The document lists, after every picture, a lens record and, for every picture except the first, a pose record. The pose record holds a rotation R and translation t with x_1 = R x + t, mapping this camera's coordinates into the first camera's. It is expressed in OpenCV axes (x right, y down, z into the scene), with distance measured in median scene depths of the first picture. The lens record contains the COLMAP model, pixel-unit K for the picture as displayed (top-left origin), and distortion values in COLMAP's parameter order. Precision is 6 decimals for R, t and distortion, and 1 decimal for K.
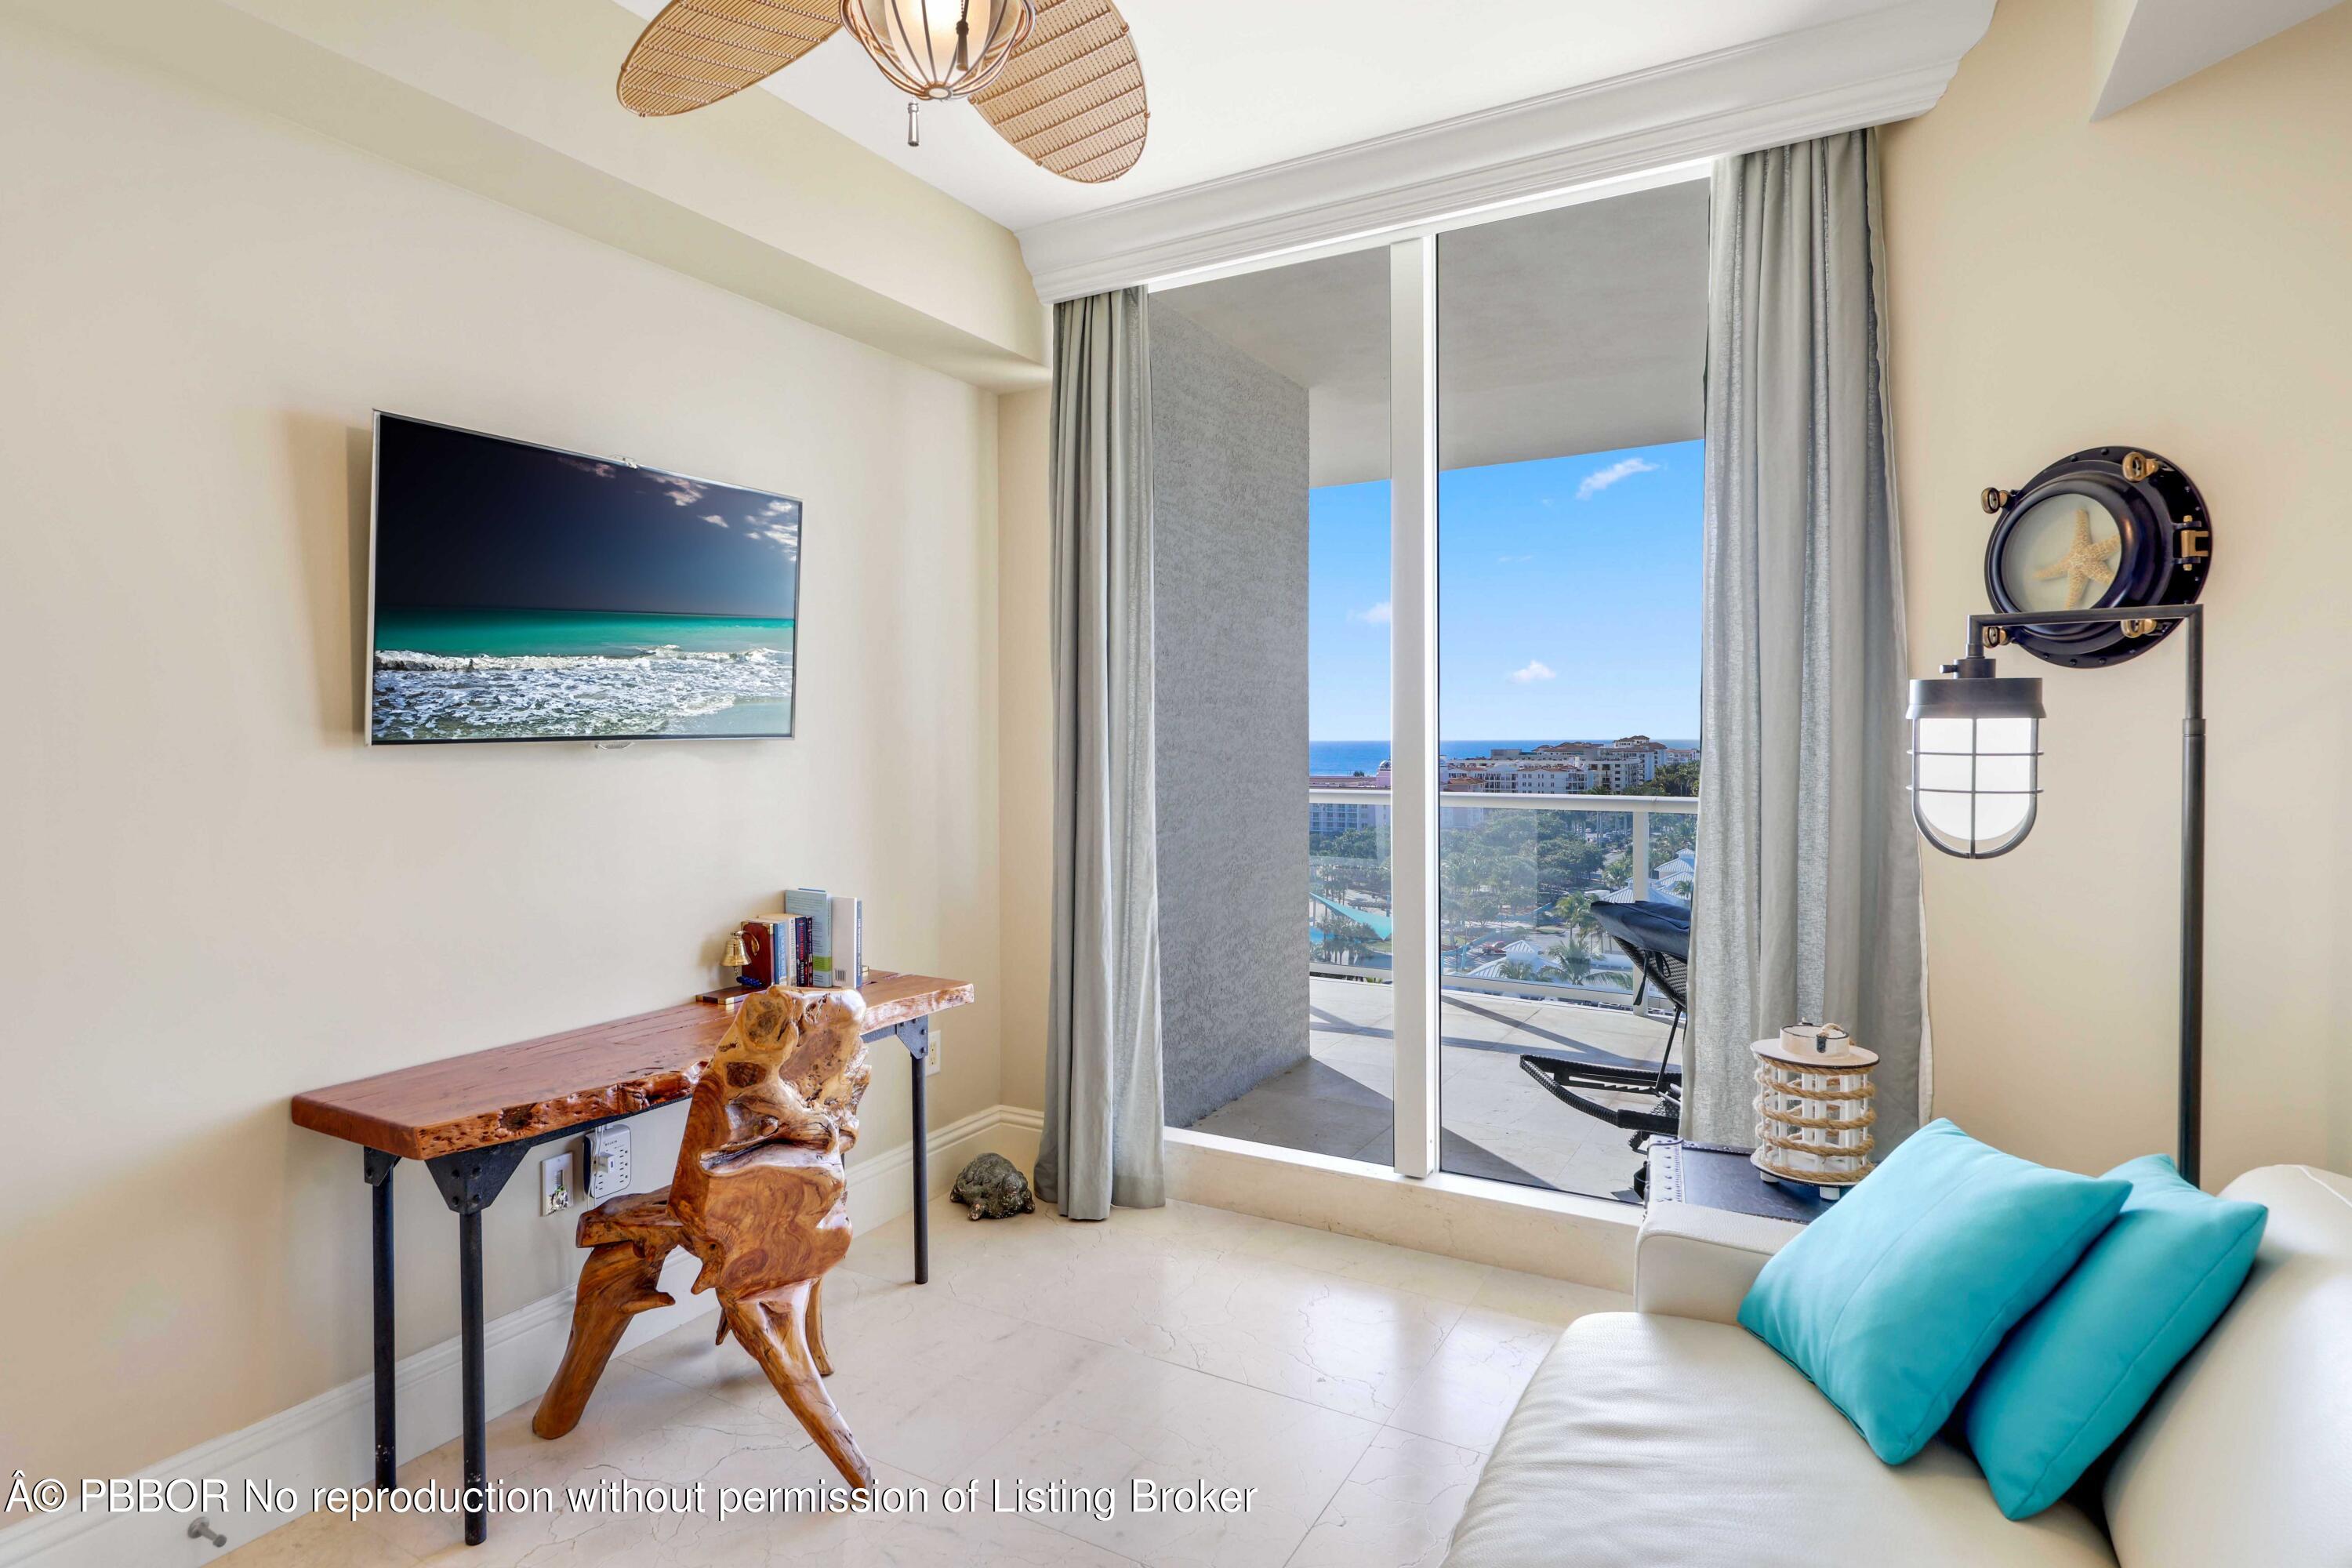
lens RADIAL K [[1263.1, 0, 1170.6], [0, 1263.1, 763.8], [0, 0, 1]] dist [0.000212, -0.000438]
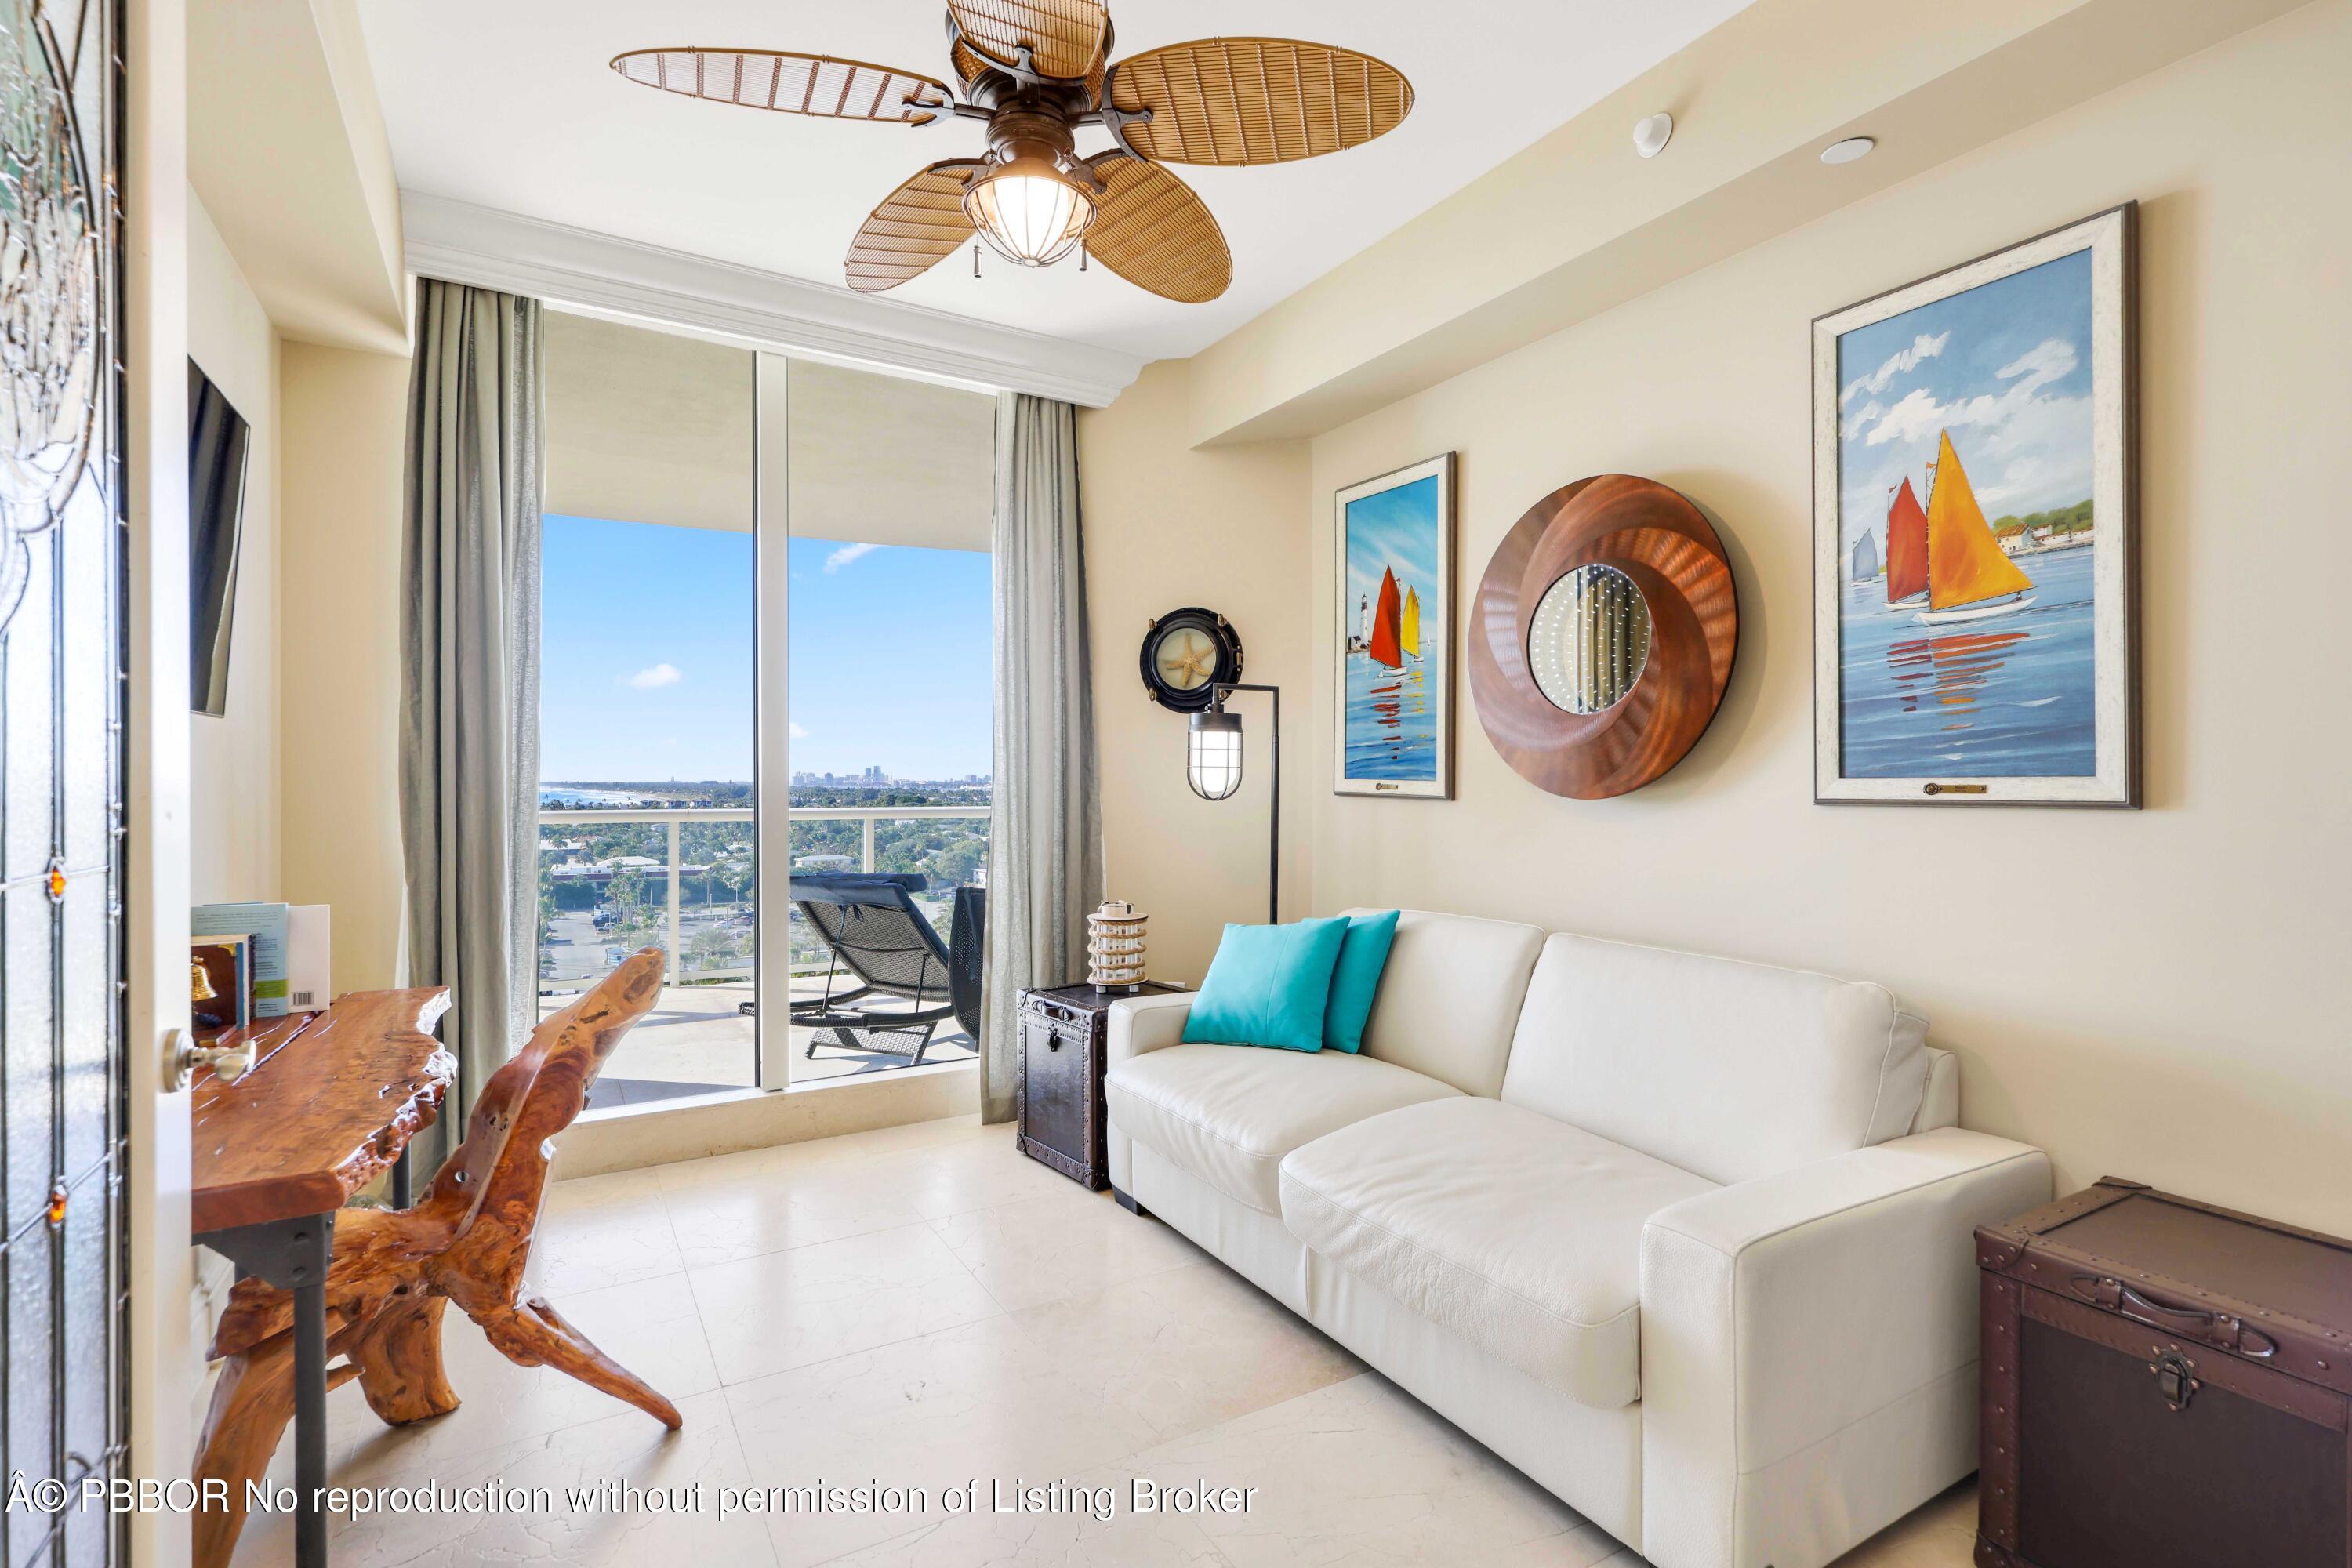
lens RADIAL K [[1089.4, 0, 1189.9], [0, 1089.4, 772.2], [0, 0, 1]] dist [0.001293, -0.000166]
pose [[0.472827, 0.006550, 0.881131, -0.704690], [0.017226, 0.999713, -0.016676, 0.043428], [-0.880987, 0.023063, 0.472578, 0.141090]]
